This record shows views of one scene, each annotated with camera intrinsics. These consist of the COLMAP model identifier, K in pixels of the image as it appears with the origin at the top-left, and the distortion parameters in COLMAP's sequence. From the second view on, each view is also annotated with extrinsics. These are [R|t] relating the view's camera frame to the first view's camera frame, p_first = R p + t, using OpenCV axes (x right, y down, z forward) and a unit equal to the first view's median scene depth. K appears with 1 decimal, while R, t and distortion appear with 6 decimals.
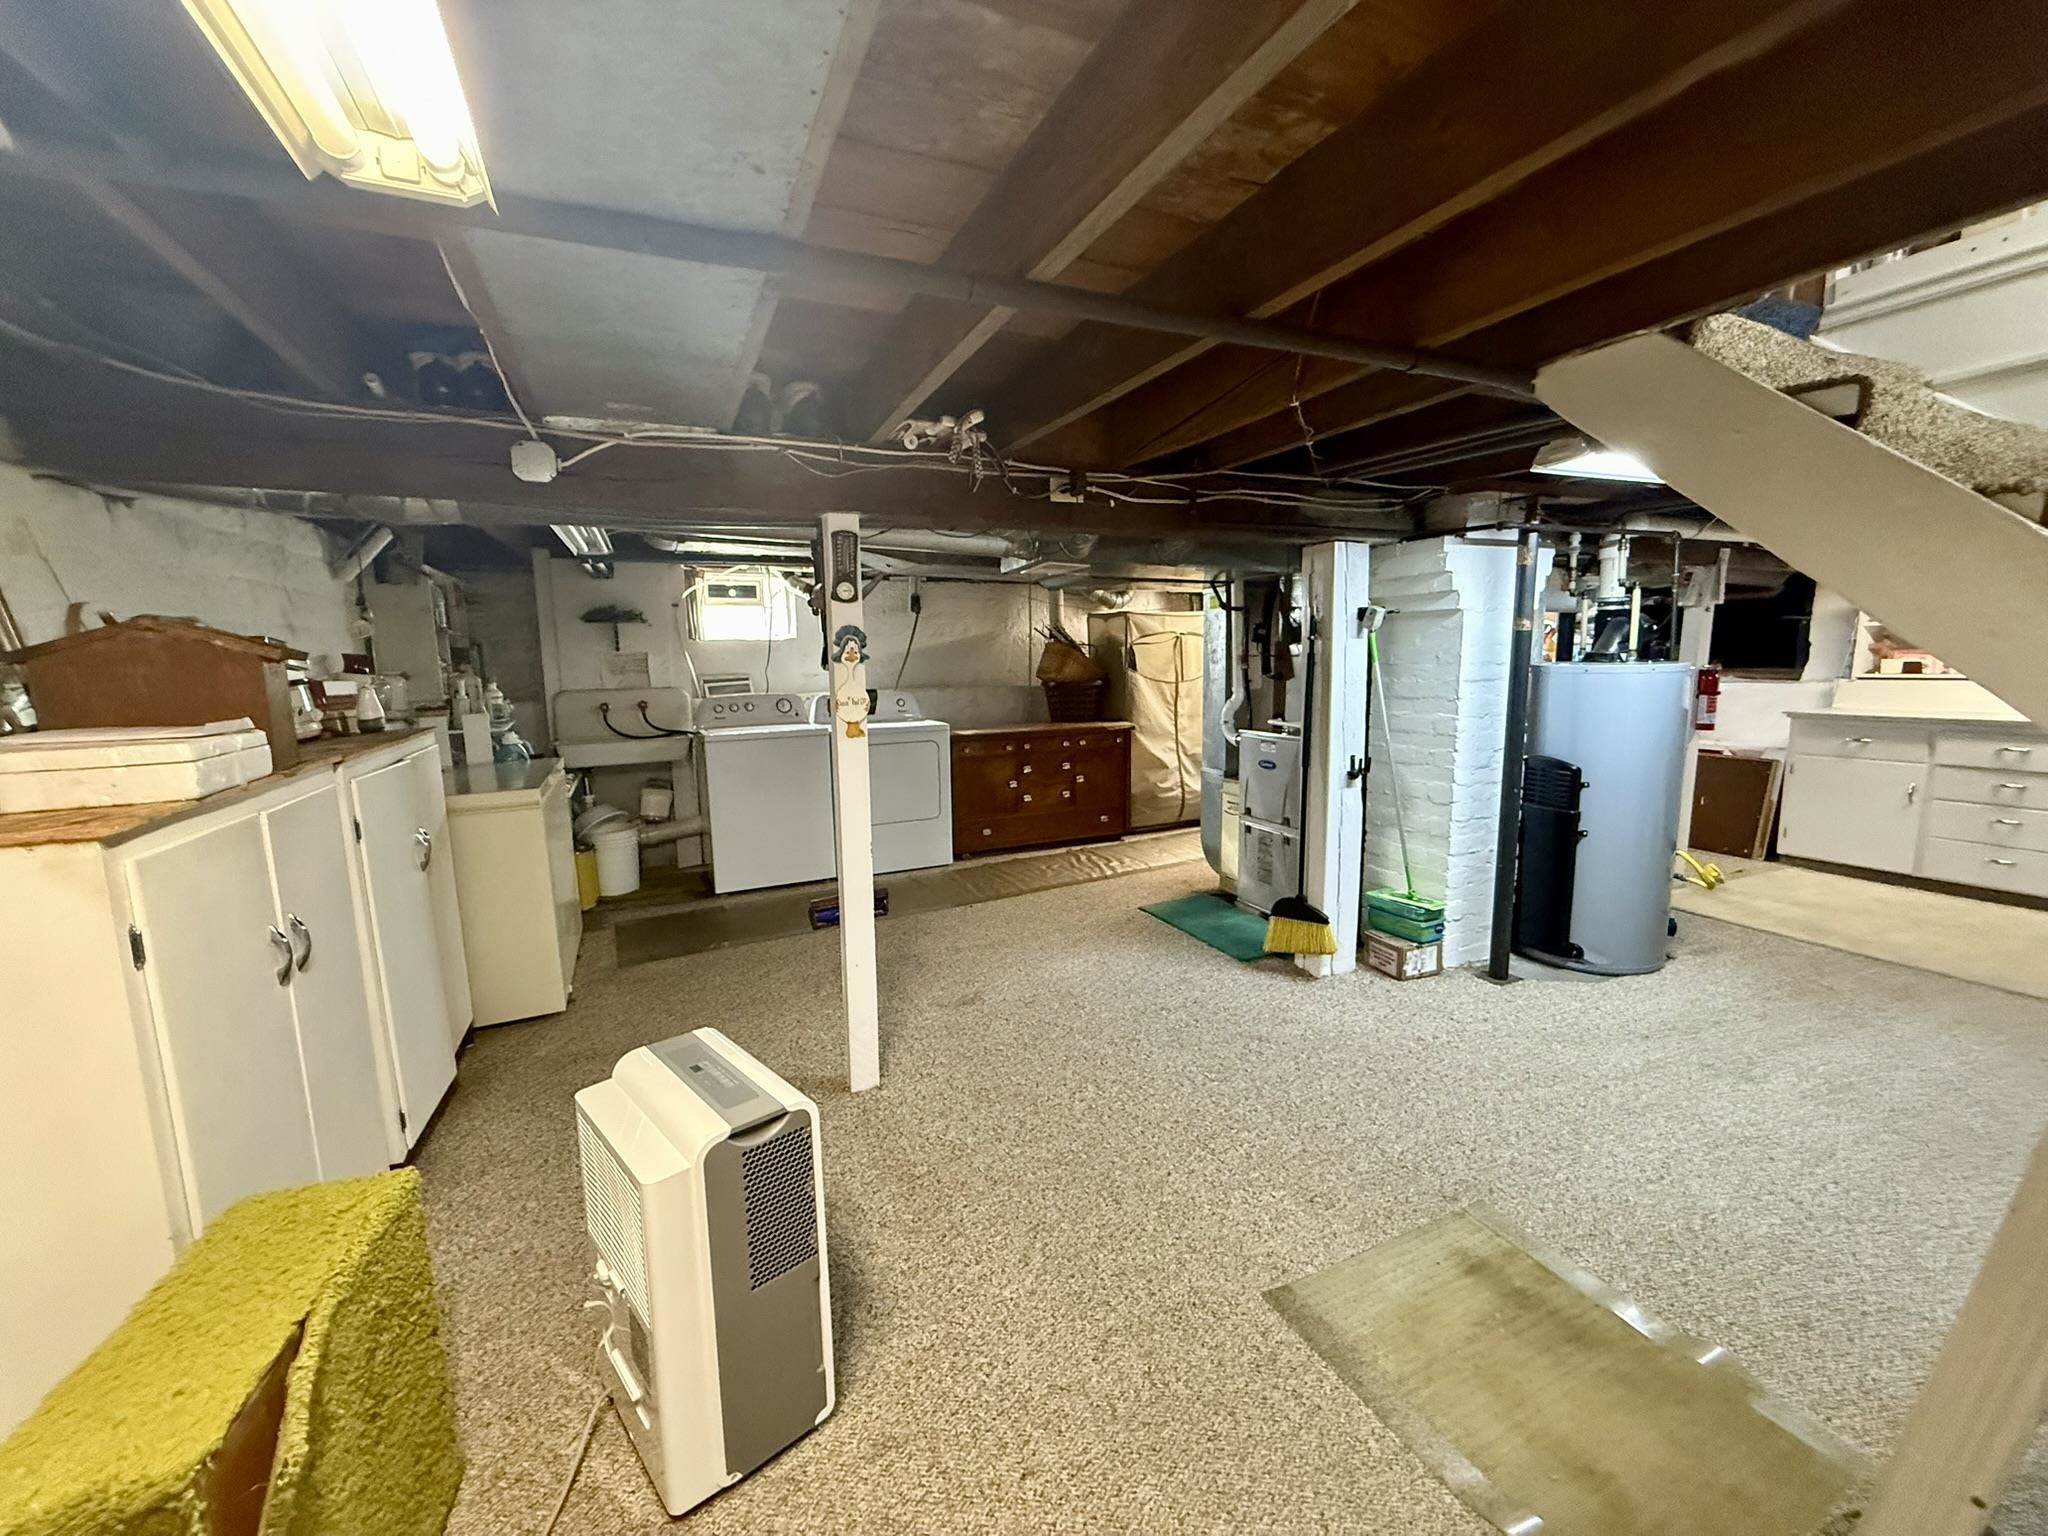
lens RADIAL K [[816.8, 0, 1010.2], [0, 816.8, 762.1], [0, 0, 1]] dist [-0.001661, 0.000369]
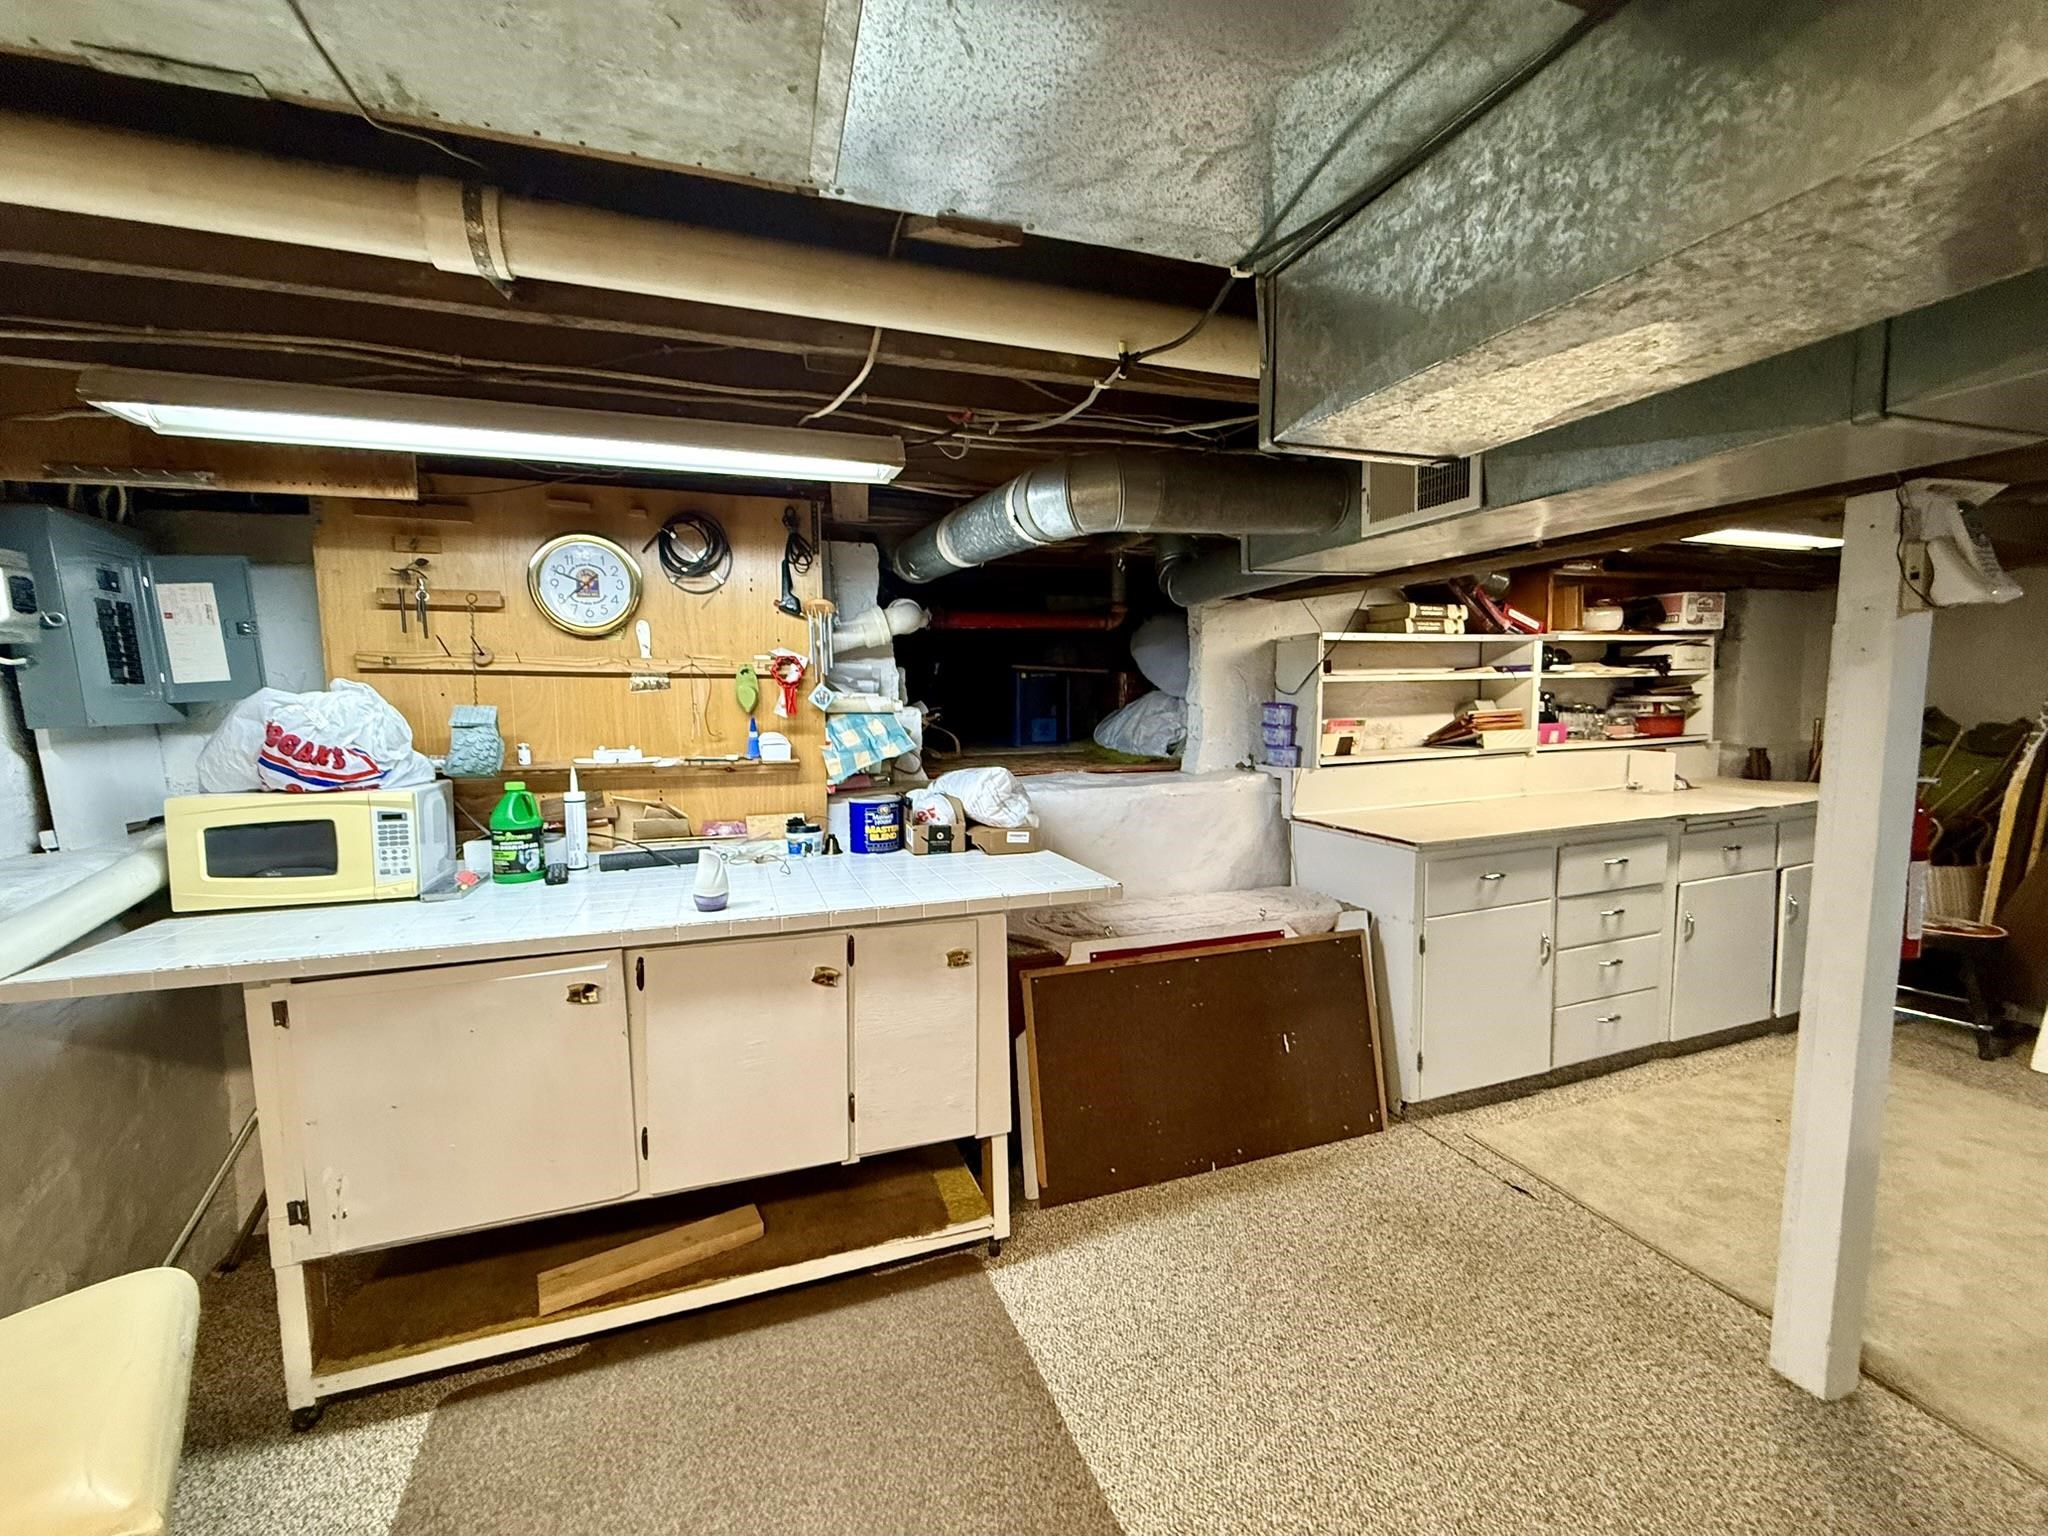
lens RADIAL K [[816.8, 0, 1019.3], [0, 816.8, 766.0], [0, 0, 1]] dist [-0.001661, 0.000369]
pose [[0.075983, -0.072843, 0.994445, 0.401642], [0.144825, 0.987558, 0.061273, -0.170729], [-0.986536, 0.139365, 0.085587, 1.151444]]
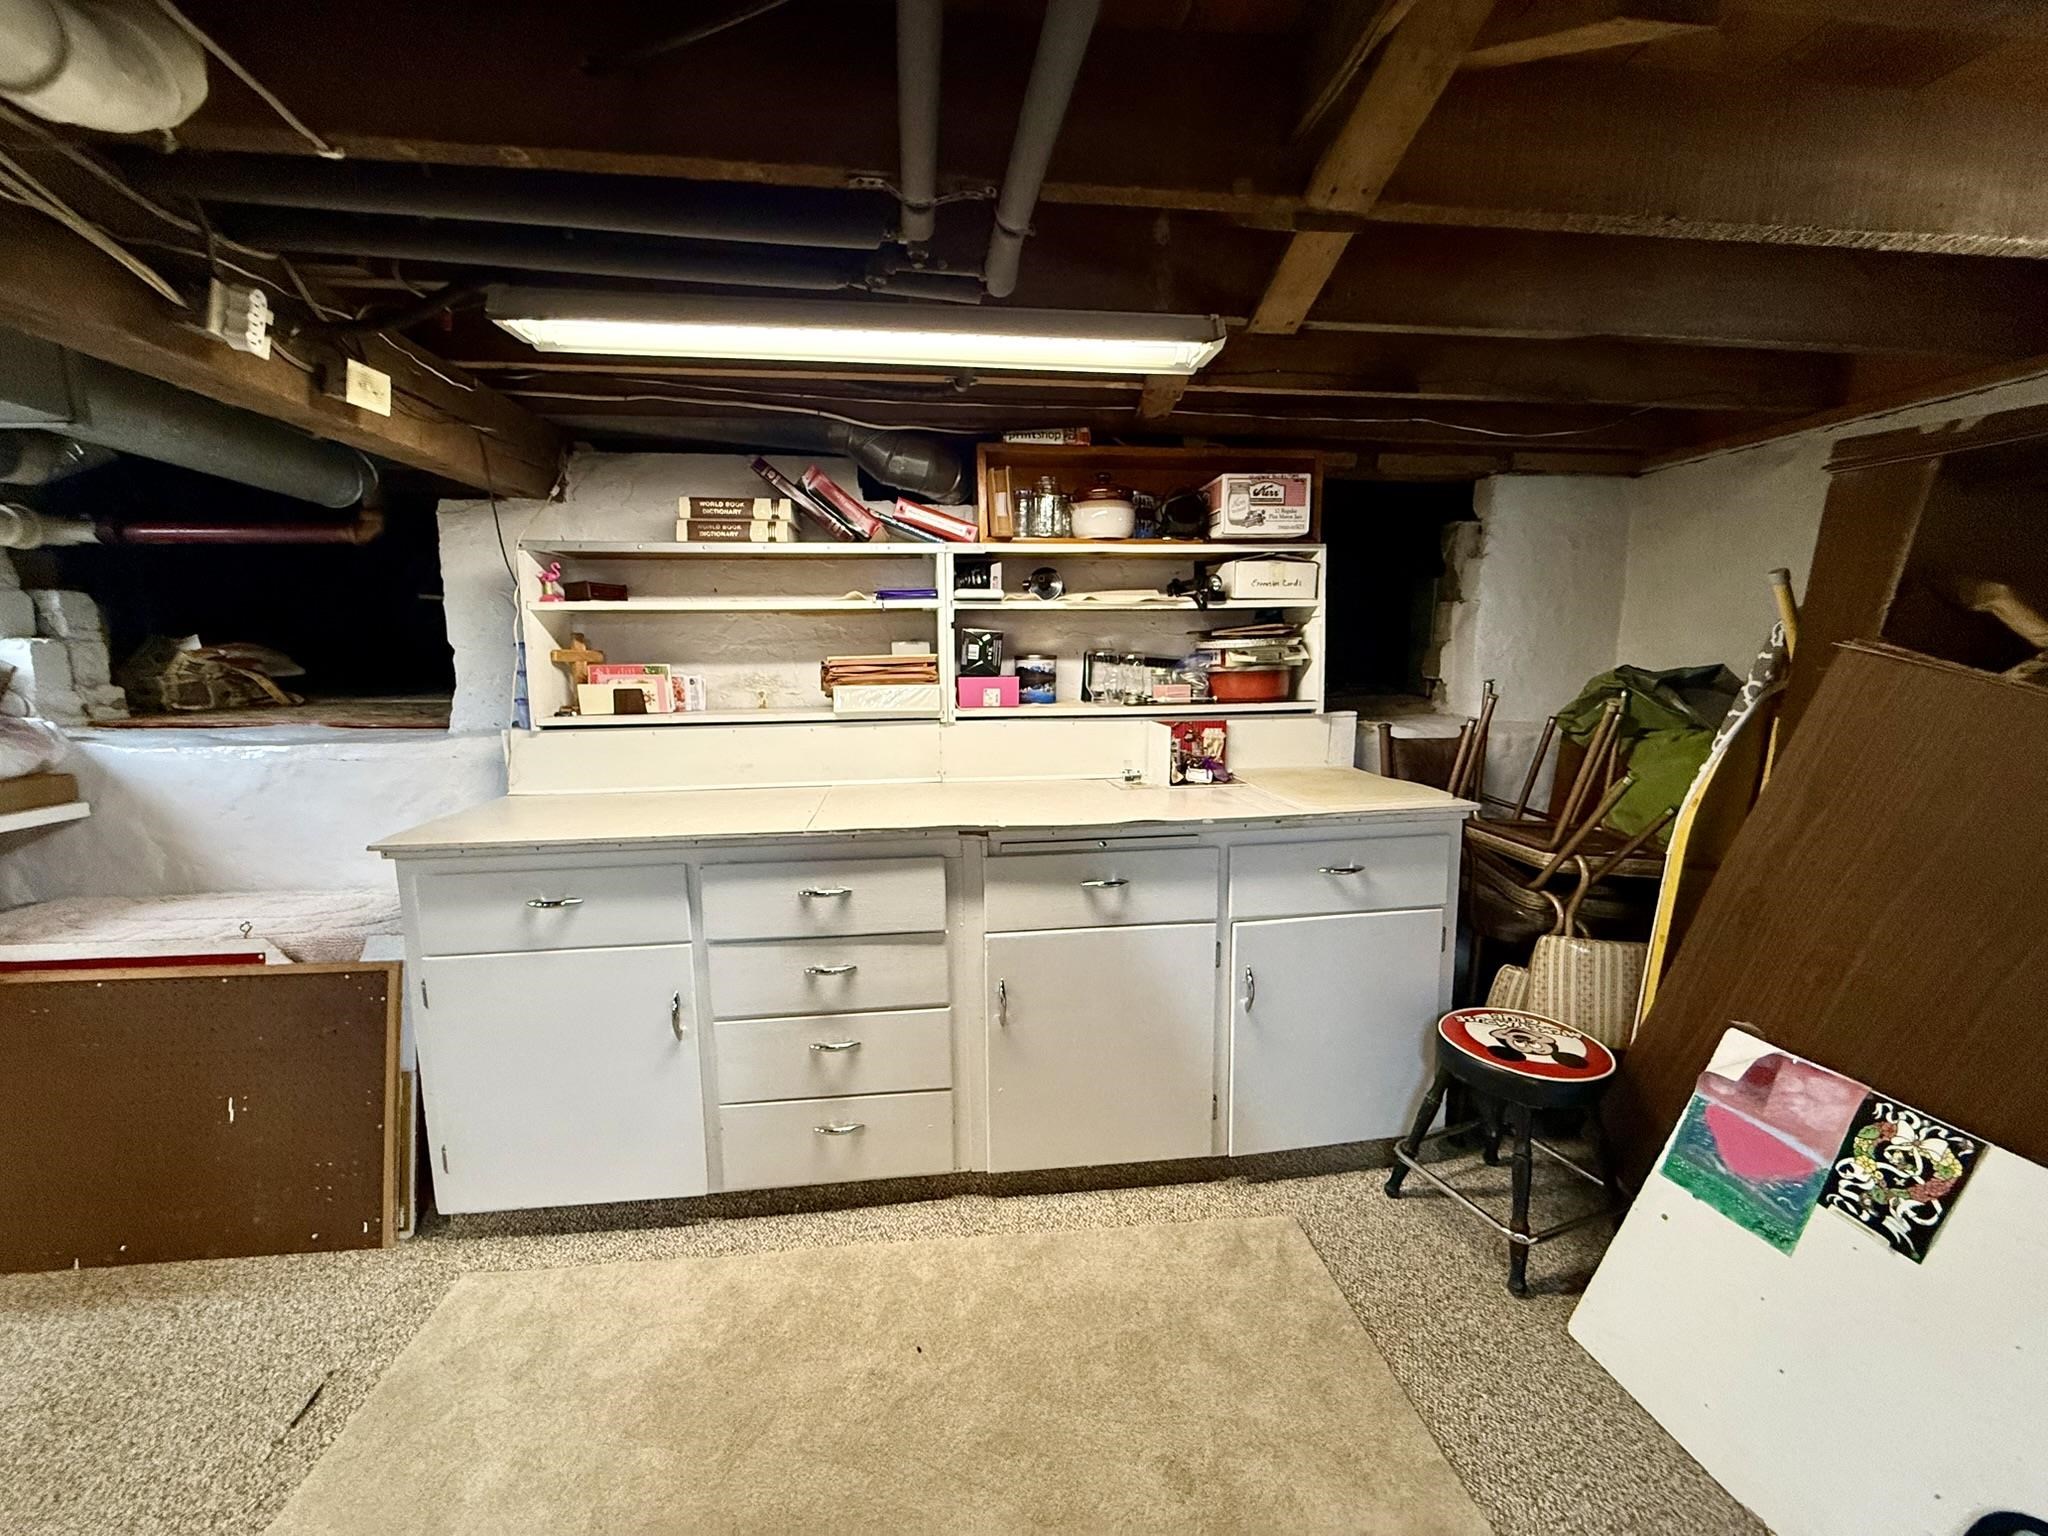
lens RADIAL K [[816.8, 0, 1013.3], [0, 816.8, 764.3], [0, 0, 1]] dist [-0.001661, 0.000369]
pose [[0.302268, -0.118772, 0.945794, 0.679787], [0.123140, 0.988758, 0.084813, -0.087734], [-0.945236, 0.090829, 0.313496, 0.607192]]
